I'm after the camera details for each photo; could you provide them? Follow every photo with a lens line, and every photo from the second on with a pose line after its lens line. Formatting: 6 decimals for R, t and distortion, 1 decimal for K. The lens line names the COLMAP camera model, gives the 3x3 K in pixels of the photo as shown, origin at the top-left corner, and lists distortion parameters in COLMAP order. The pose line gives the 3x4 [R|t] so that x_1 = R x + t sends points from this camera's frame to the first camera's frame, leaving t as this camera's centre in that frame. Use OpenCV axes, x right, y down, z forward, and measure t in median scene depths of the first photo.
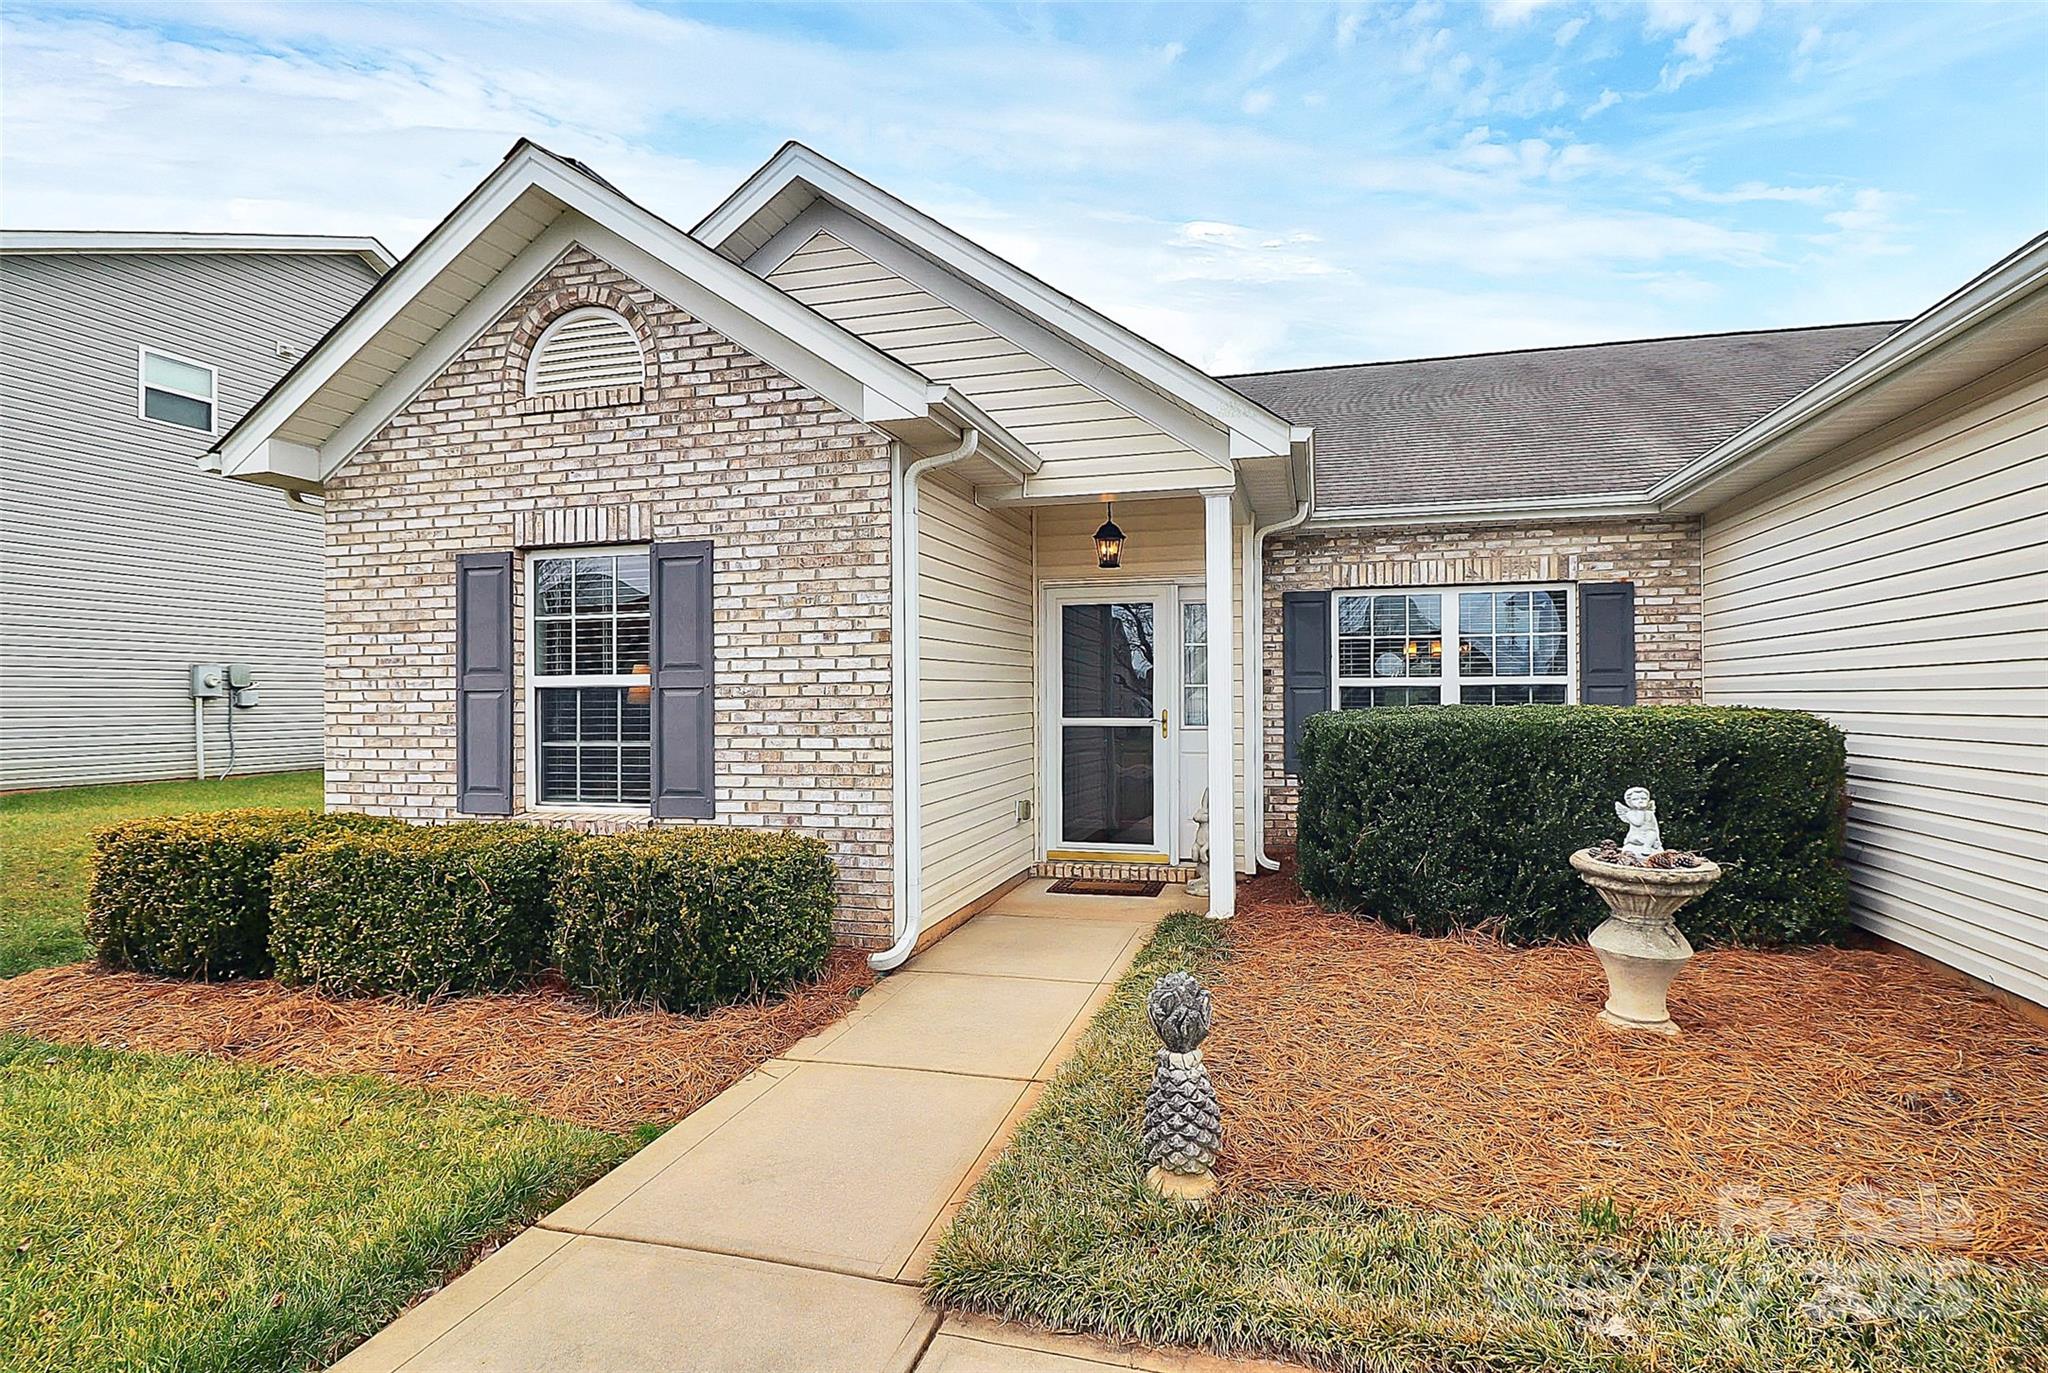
lens RADIAL K [[1028.1, 0, 1024.0], [0, 1028.1, 686.5], [0, 0, 1]] dist [-0.012695, -0.000270]
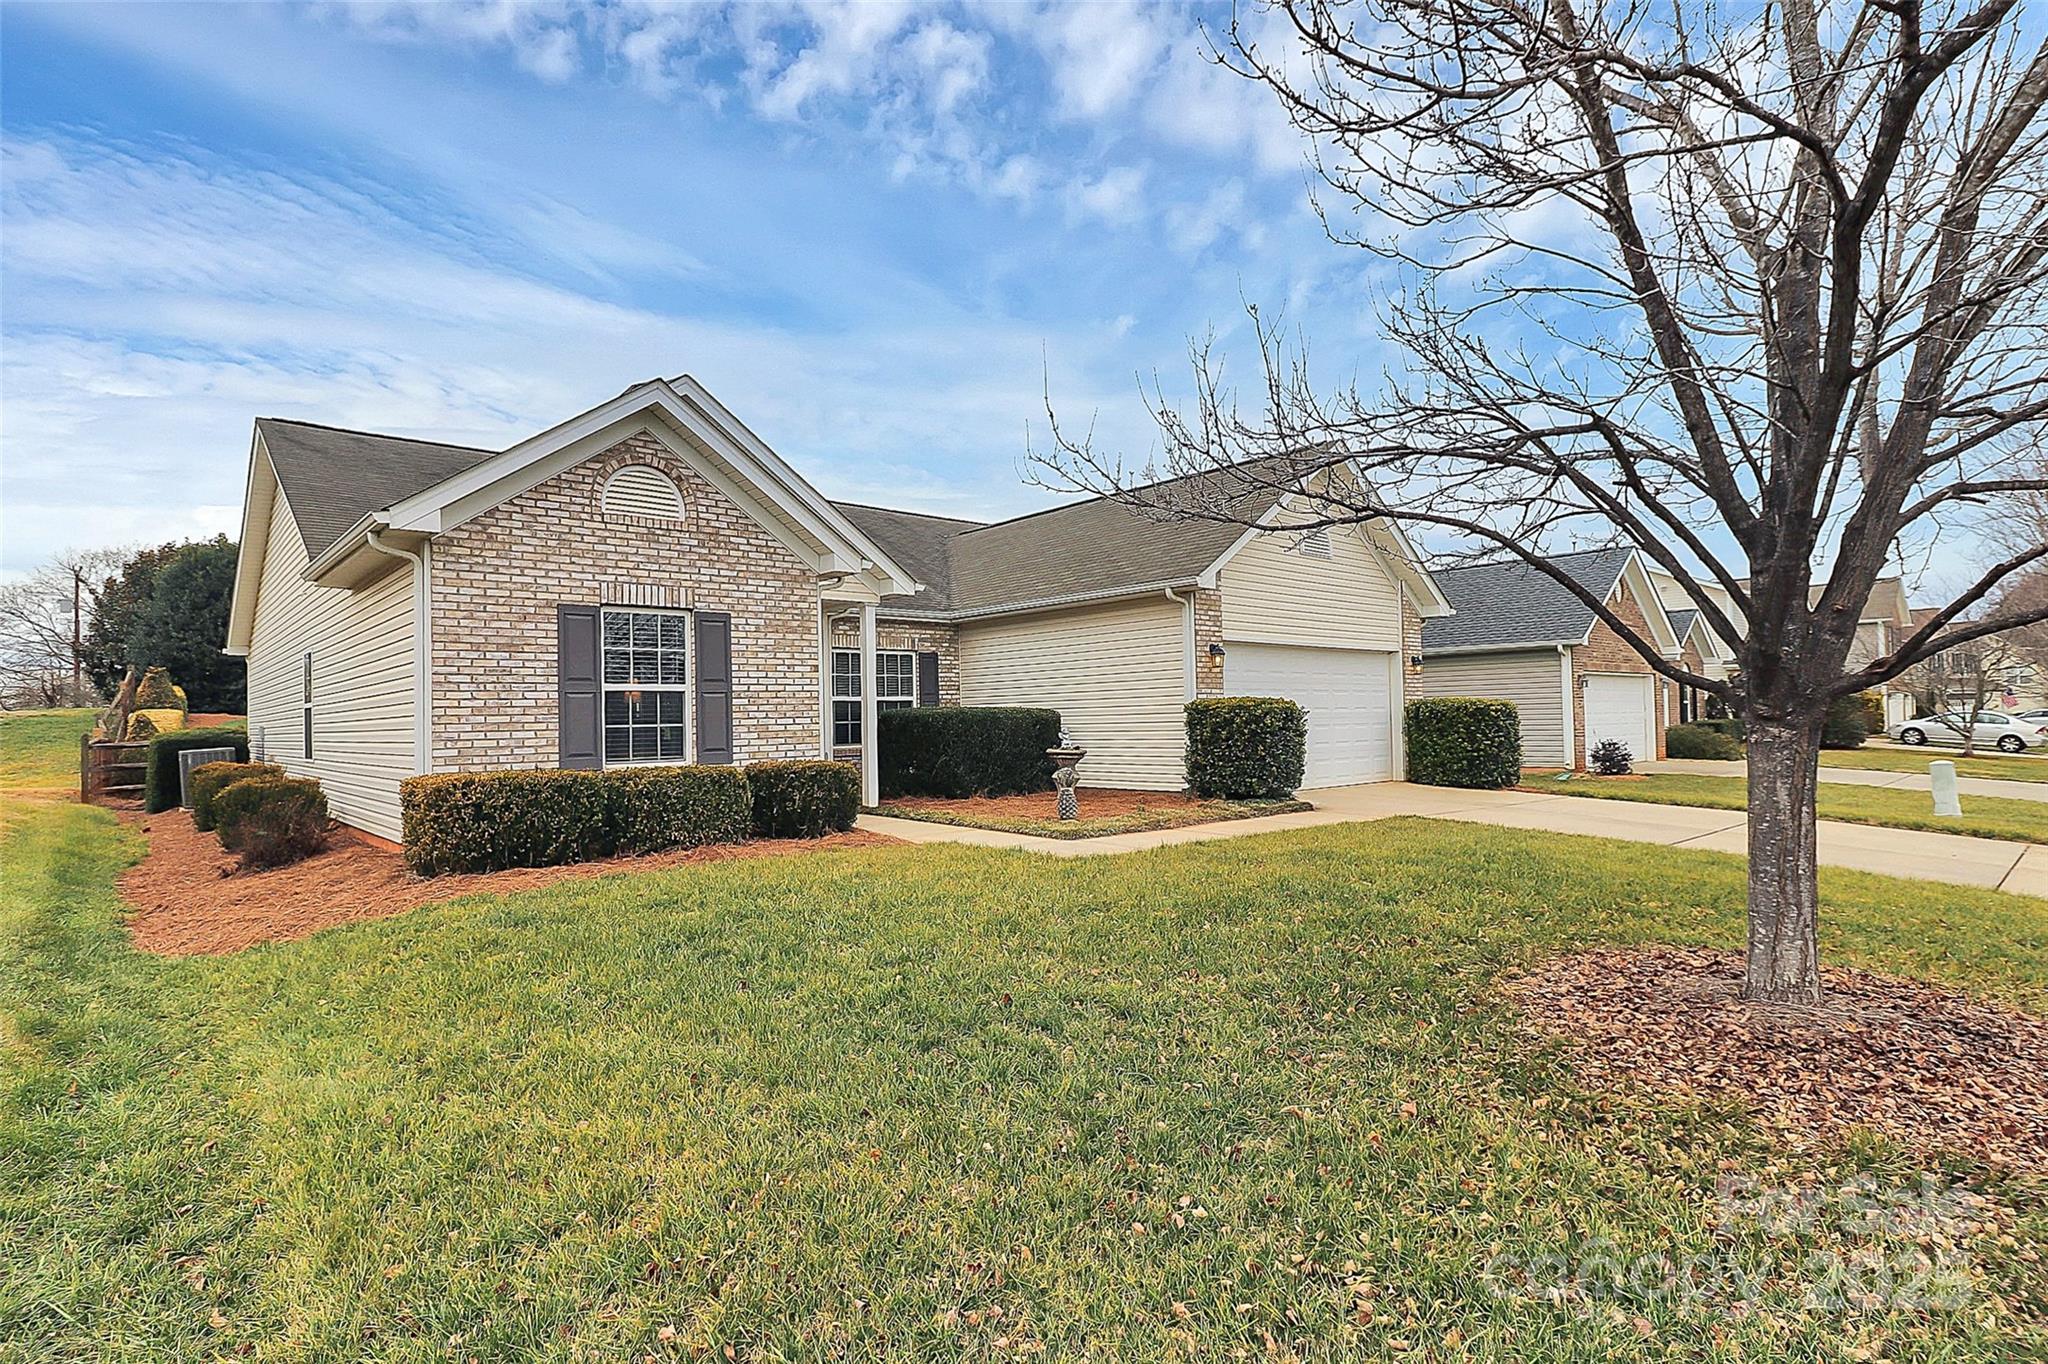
lens RADIAL K [[1028.1, 0, 1024.0], [0, 1028.1, 682.0], [0, 0, 1]] dist [-0.012695, -0.000270]
pose [[0.544802, 0.026312, 0.838152, -1.465605], [0.005312, 0.999379, -0.034826, 0.046306], [-0.838548, 0.023426, 0.544324, -0.426342]]
